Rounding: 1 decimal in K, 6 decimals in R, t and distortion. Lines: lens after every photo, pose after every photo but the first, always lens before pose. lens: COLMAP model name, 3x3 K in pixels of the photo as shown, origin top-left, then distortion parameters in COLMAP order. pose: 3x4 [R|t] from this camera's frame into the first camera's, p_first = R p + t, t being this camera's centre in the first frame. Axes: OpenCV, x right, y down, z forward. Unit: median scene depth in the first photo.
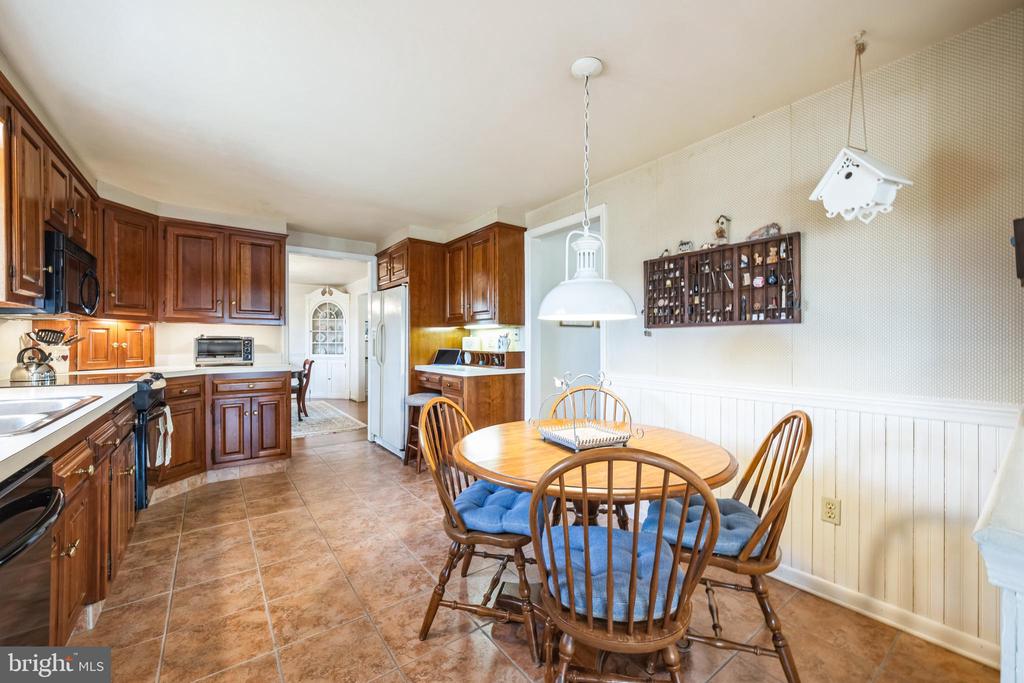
lens RADIAL K [[402.1, 0, 502.7], [0, 402.1, 343.1], [0, 0, 1]] dist [0.000230, -0.001476]
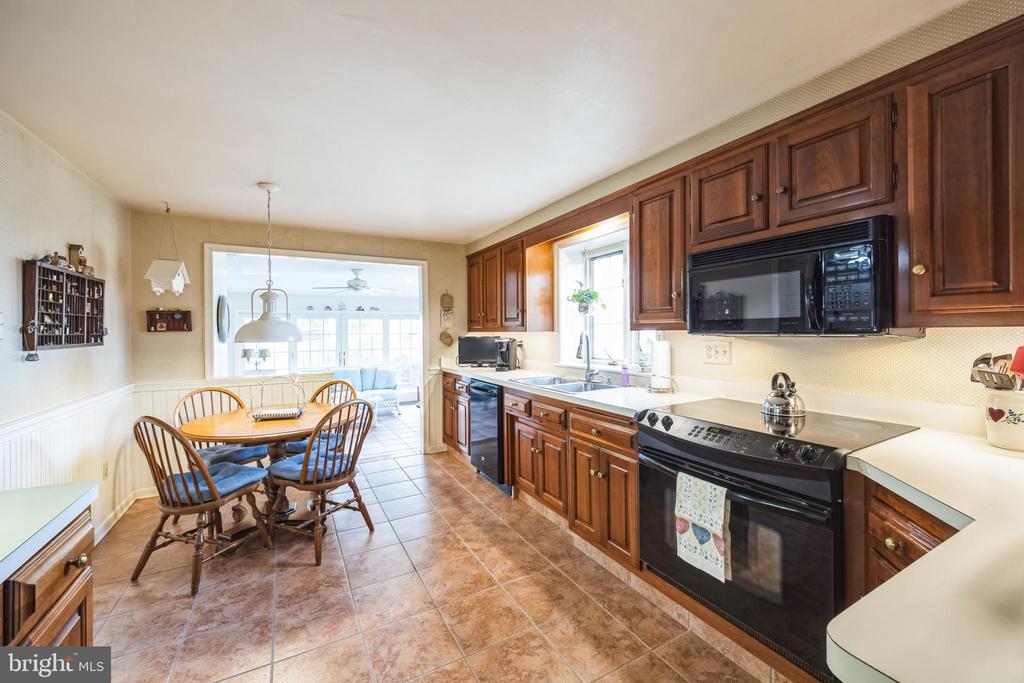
lens RADIAL K [[402.1, 0, 505.4], [0, 402.1, 331.3], [0, 0, 1]] dist [0.000230, -0.001476]
pose [[-0.991953, 0.005520, 0.126486, -0.649743], [0.005772, 0.999982, 0.001626, -0.074183], [-0.126475, 0.002343, -0.991967, 1.732424]]
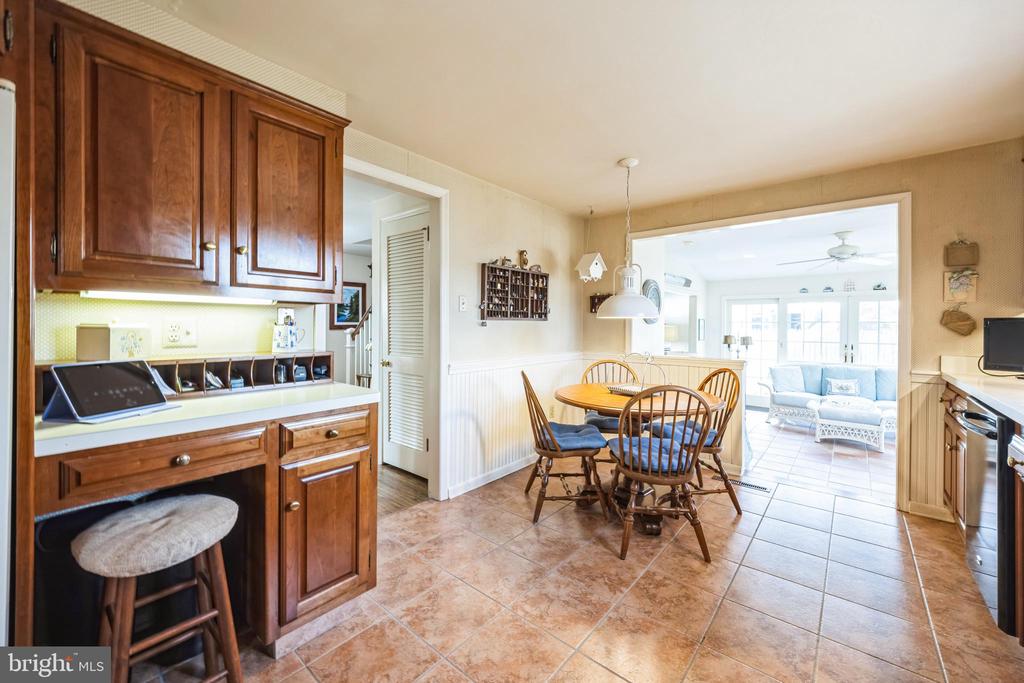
lens RADIAL K [[402.1, 0, 511.5], [0, 402.1, 326.5], [0, 0, 1]] dist [0.000230, -0.001476]
pose [[-0.239743, -0.008000, 0.970803, -0.870824], [-0.004889, 0.999963, 0.007033, -0.028399], [-0.970824, -0.003060, -0.239773, 1.282840]]
